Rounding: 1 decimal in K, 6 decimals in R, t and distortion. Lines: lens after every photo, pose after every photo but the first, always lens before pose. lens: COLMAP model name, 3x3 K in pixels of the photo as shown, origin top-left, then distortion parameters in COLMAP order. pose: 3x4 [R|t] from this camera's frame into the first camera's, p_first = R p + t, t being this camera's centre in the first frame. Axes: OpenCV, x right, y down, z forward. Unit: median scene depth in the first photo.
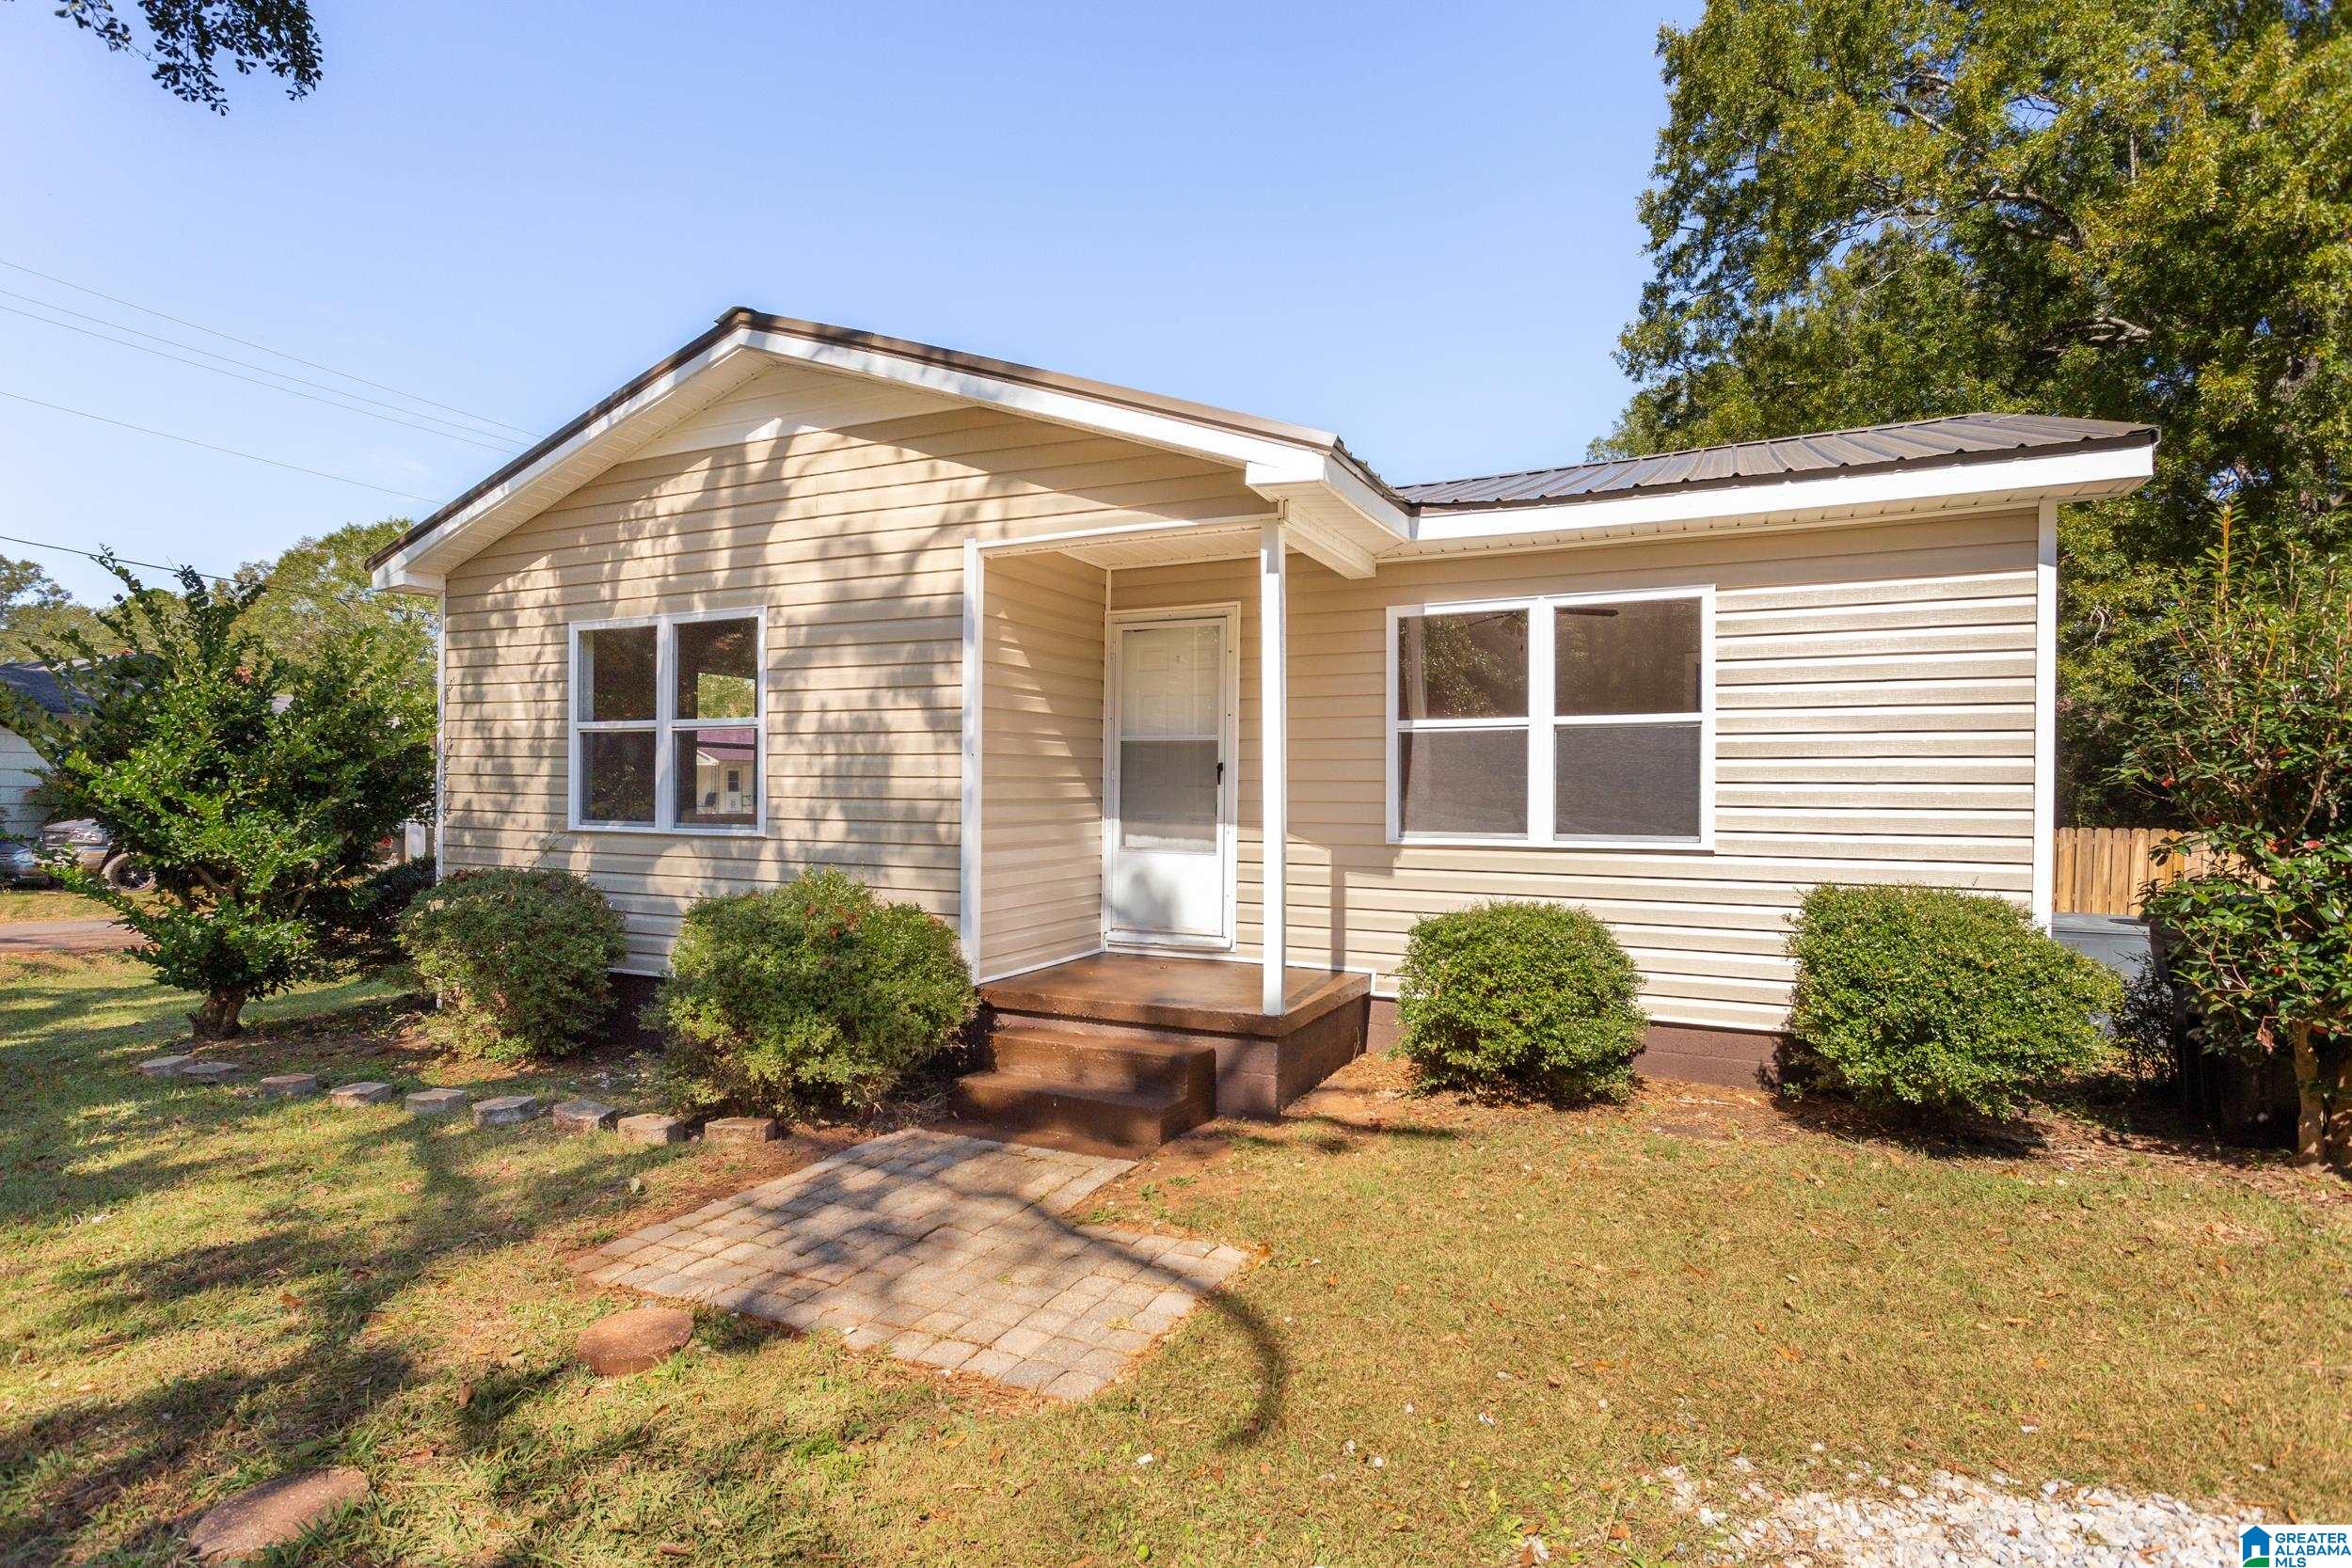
lens RADIAL K [[1144.5, 0, 1174.3], [0, 1144.5, 796.5], [0, 0, 1]] dist [0.016424, -0.003571]
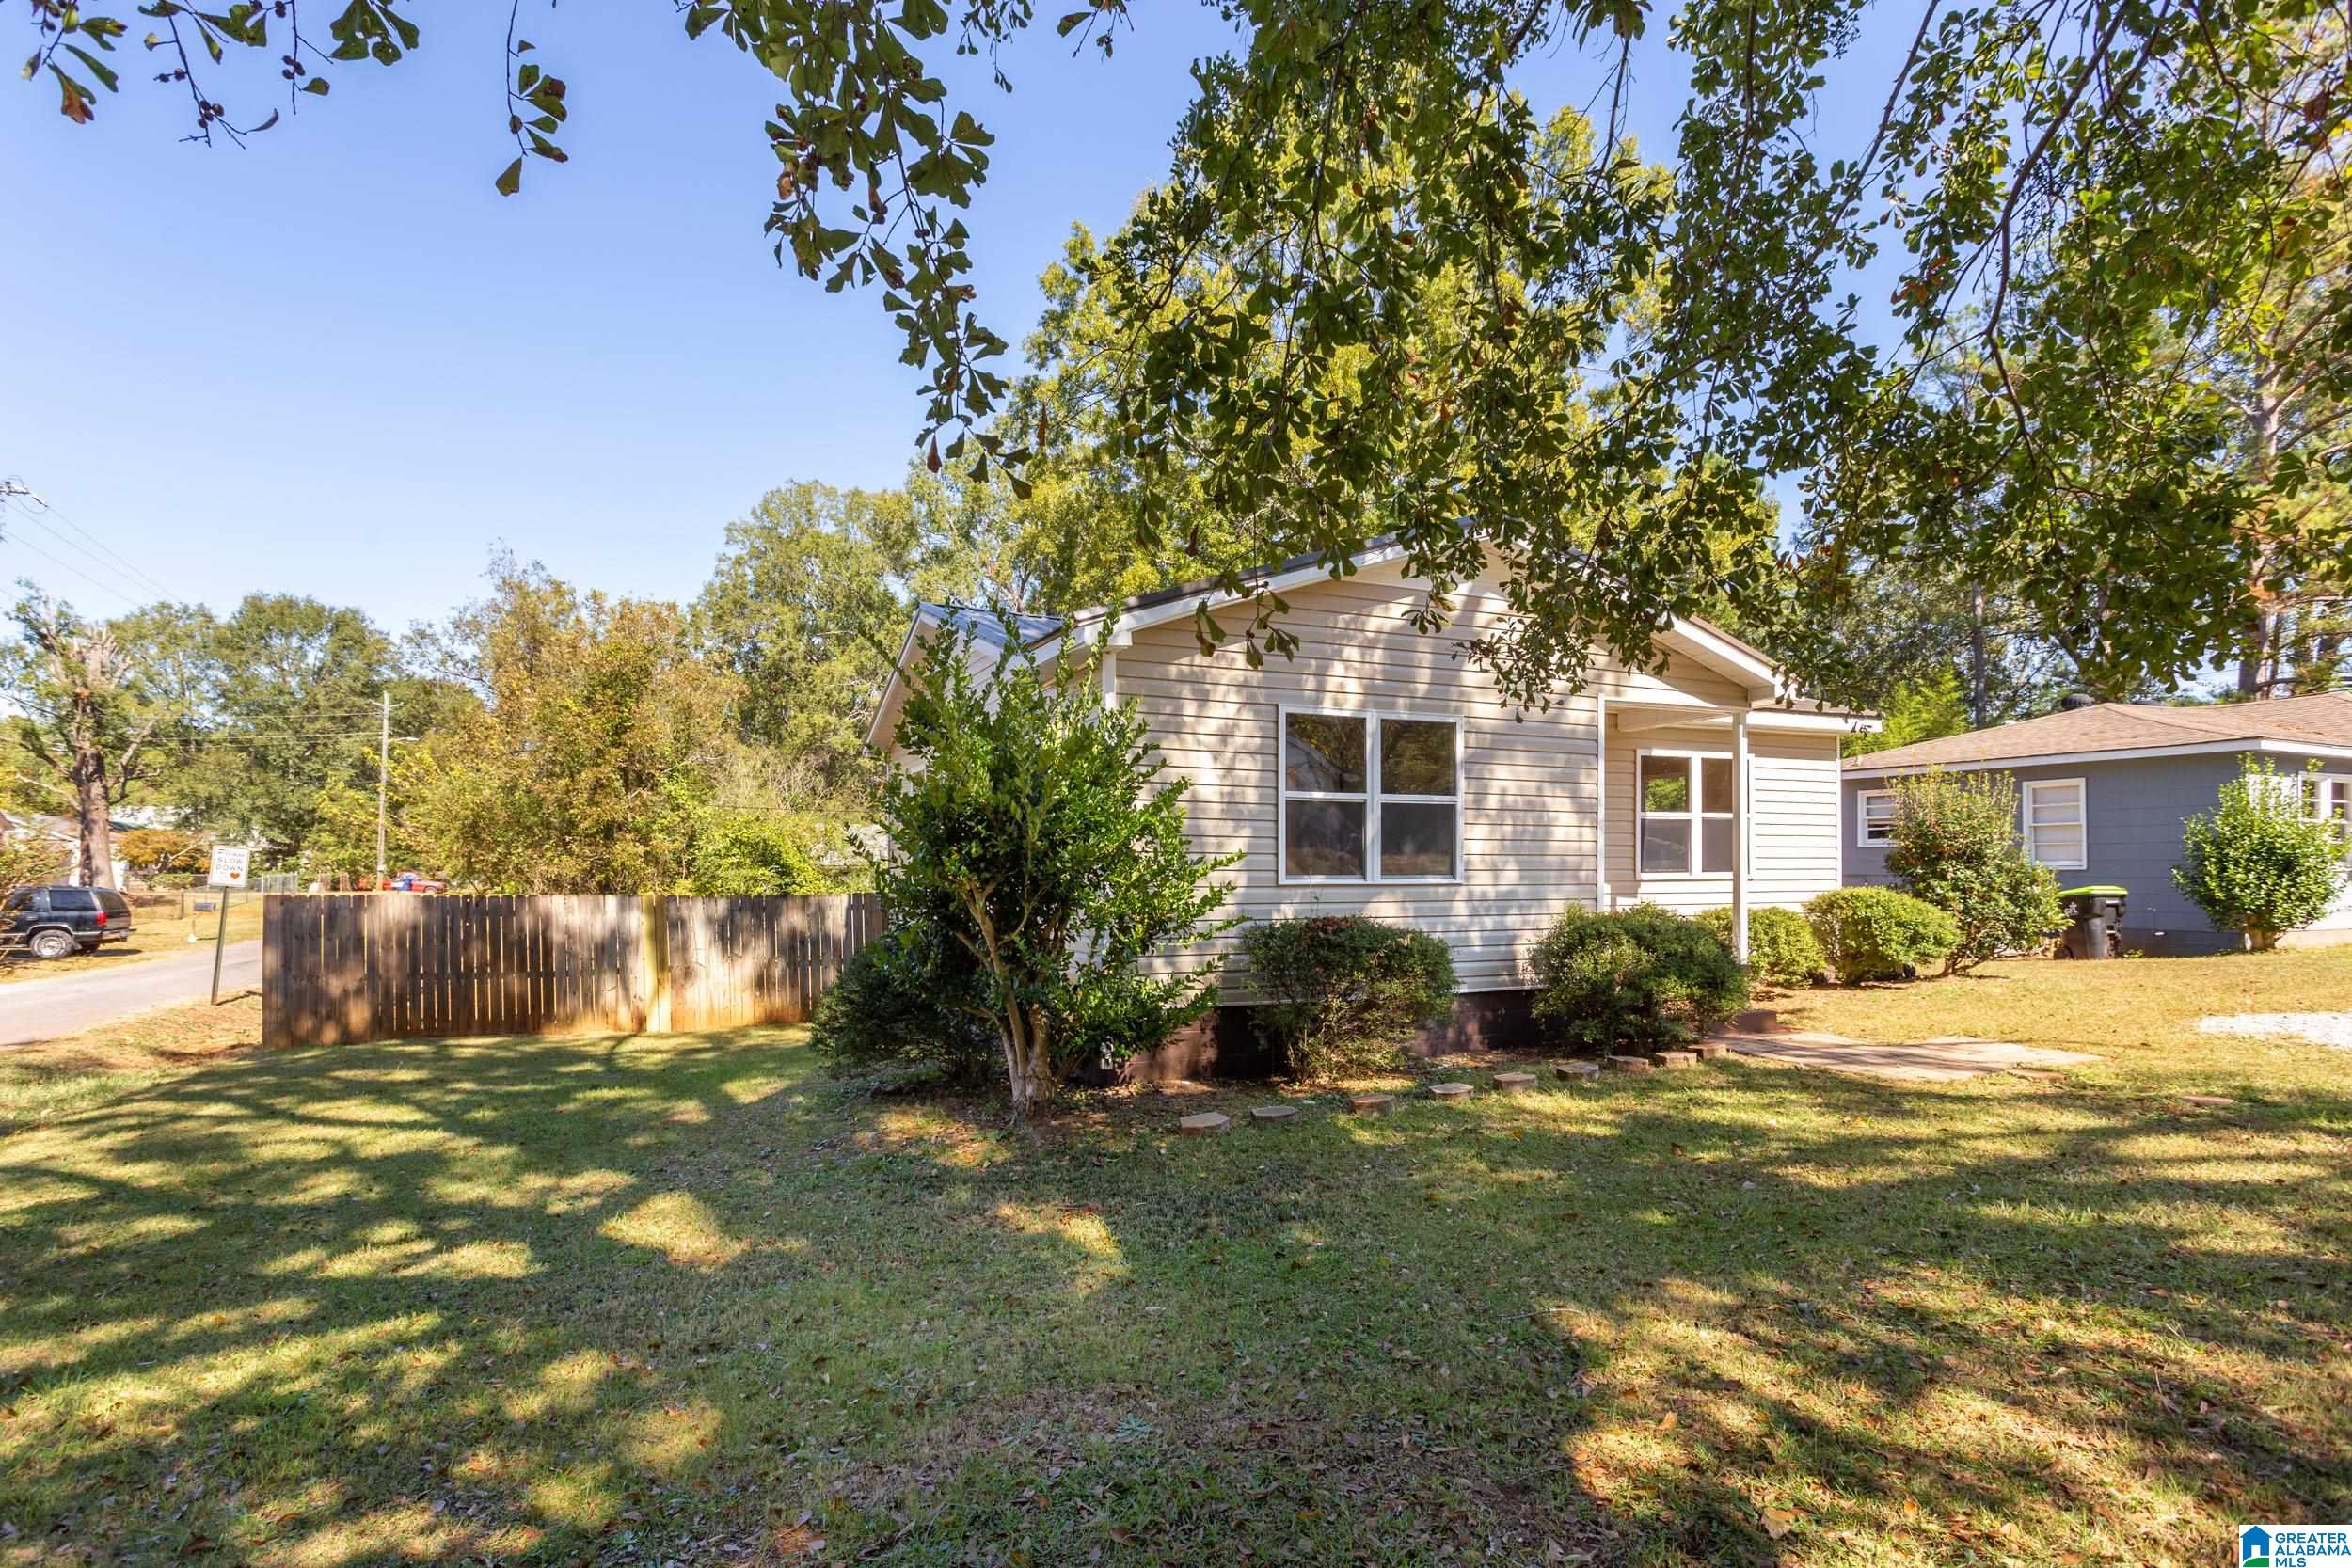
lens RADIAL K [[1144.5, 0, 1173.2], [0, 1144.5, 864.1], [0, 0, 1]] dist [0.016424, -0.003571]
pose [[0.653743, -0.007935, 0.756675, -1.720571], [0.007049, 0.999965, 0.004395, 0.003623], [-0.756684, 0.002461, 0.653776, 0.385472]]
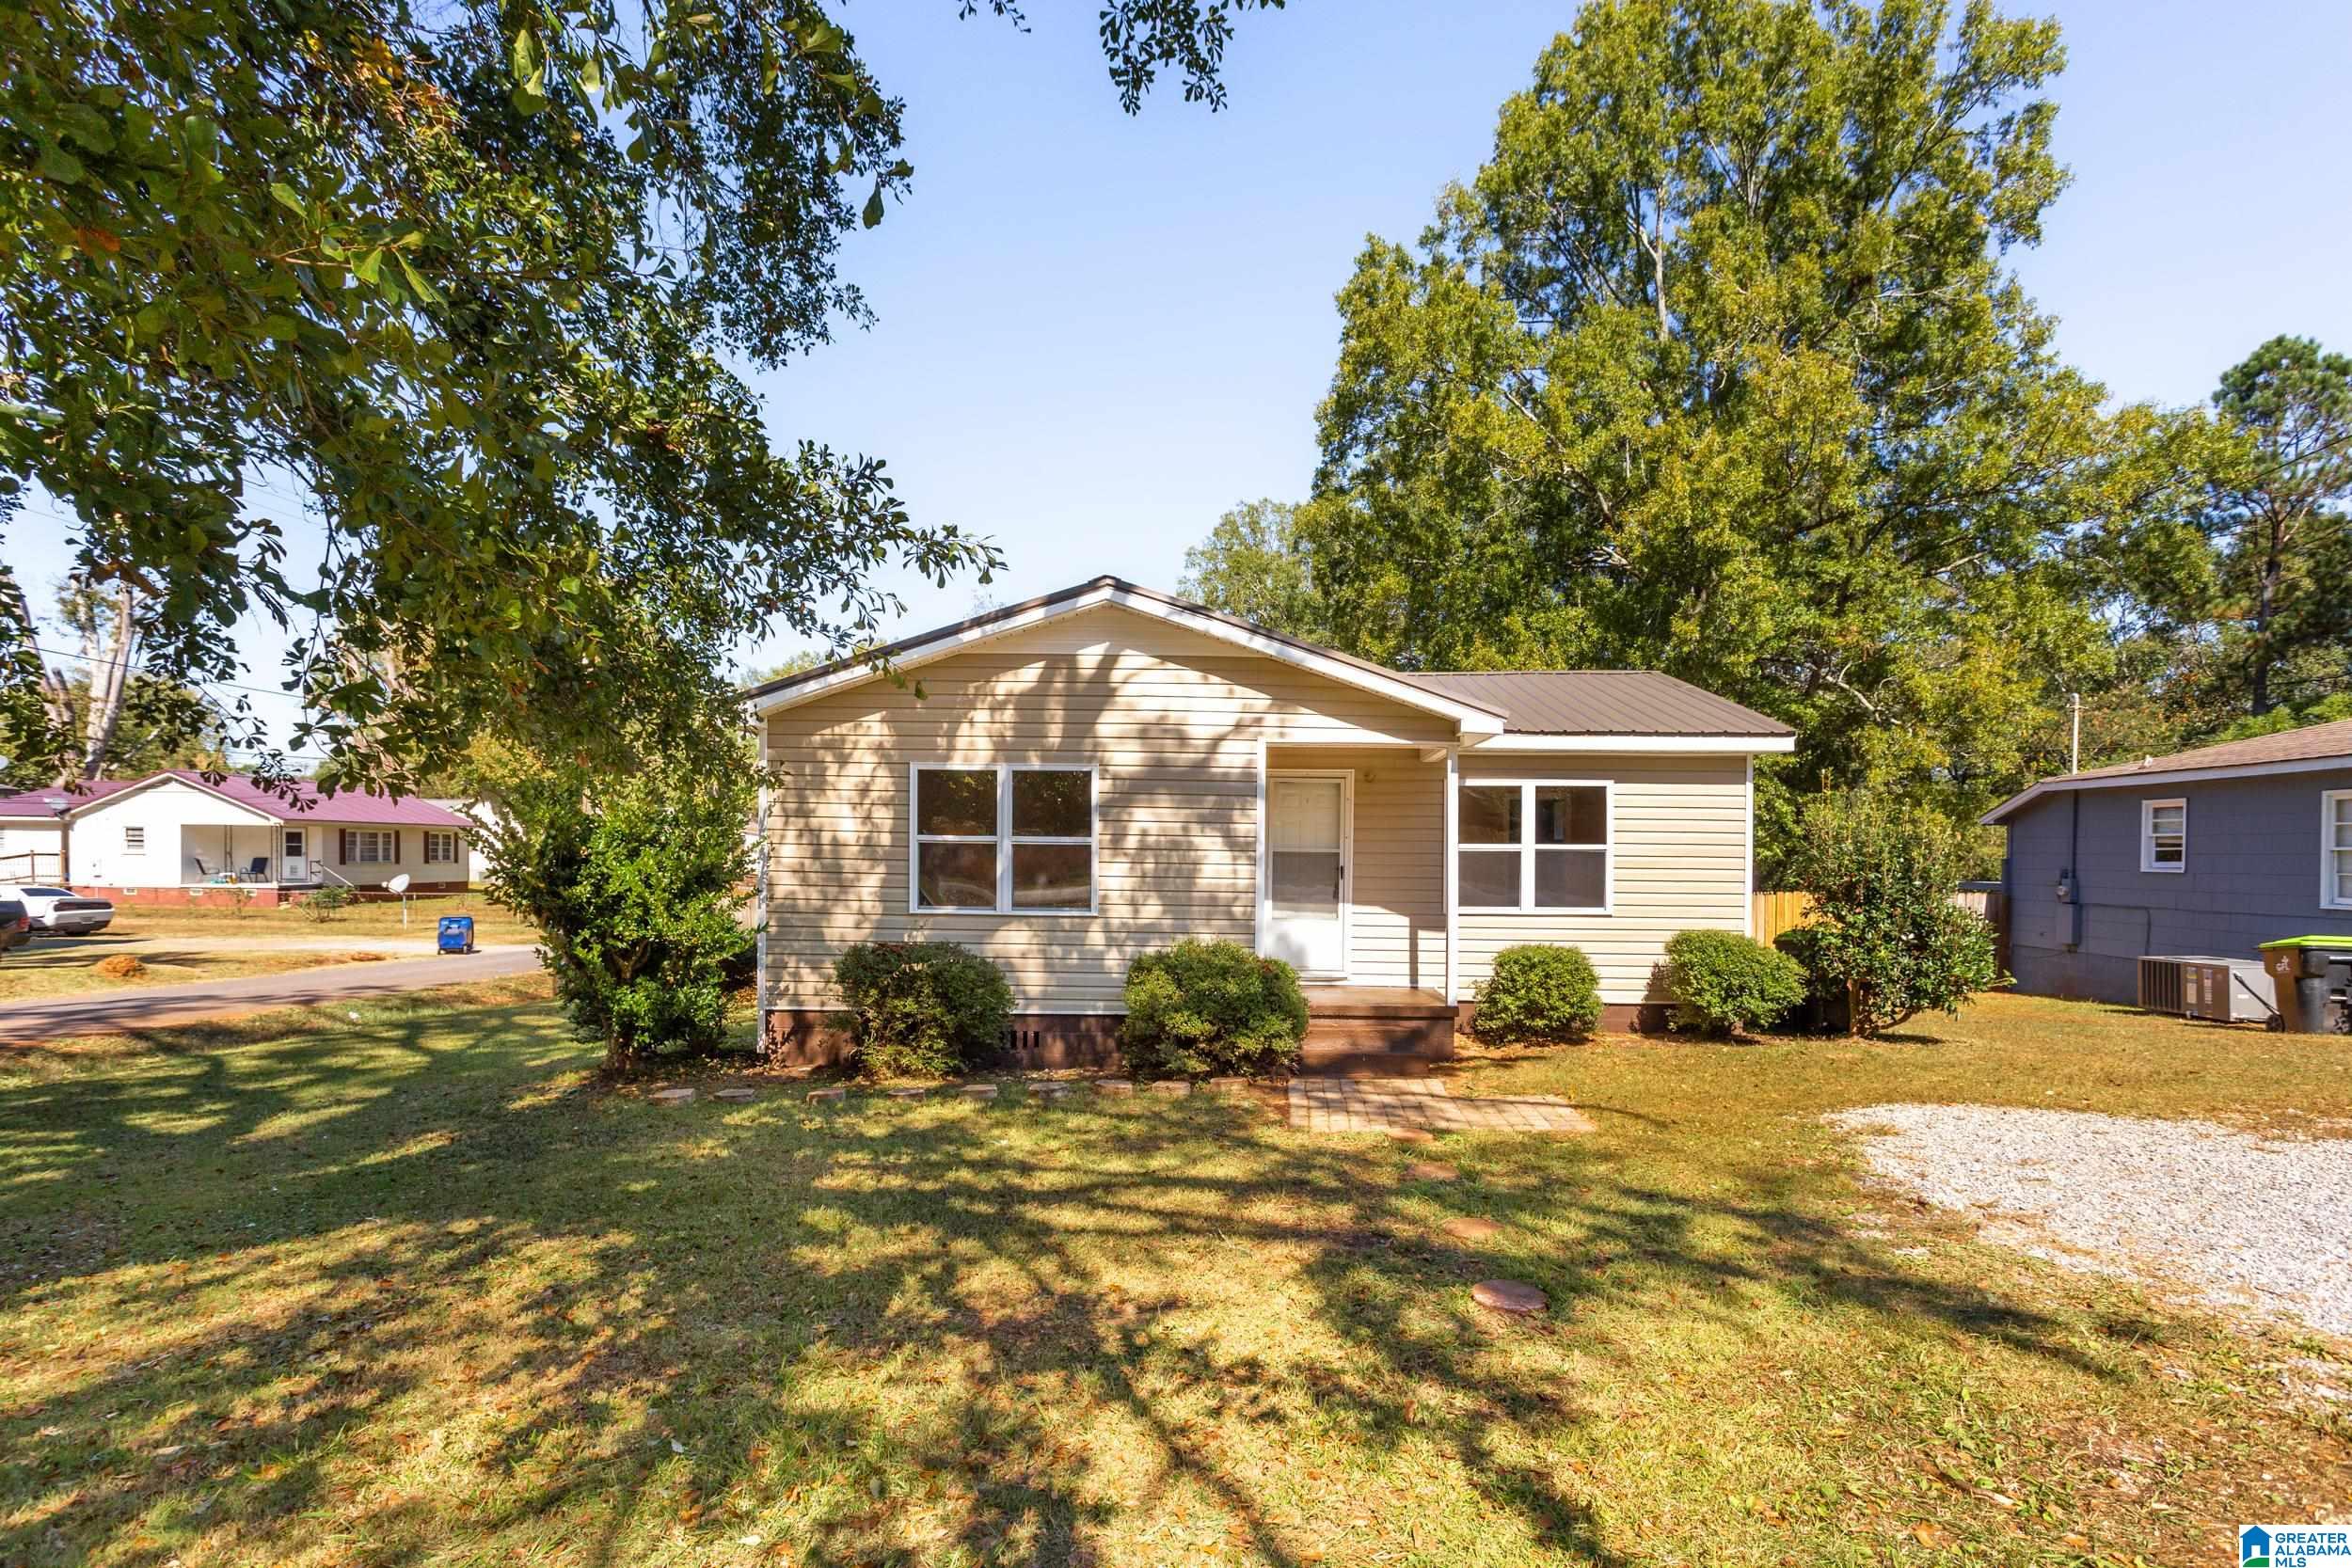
lens RADIAL K [[1144.5, 0, 1203.2], [0, 1144.5, 870.7], [0, 0, 1]] dist [0.016424, -0.003571]
pose [[0.913157, -0.002261, 0.407602, -0.896969], [-0.002969, 0.999921, 0.012197, -0.046450], [-0.407598, -0.012348, 0.913078, -0.474755]]
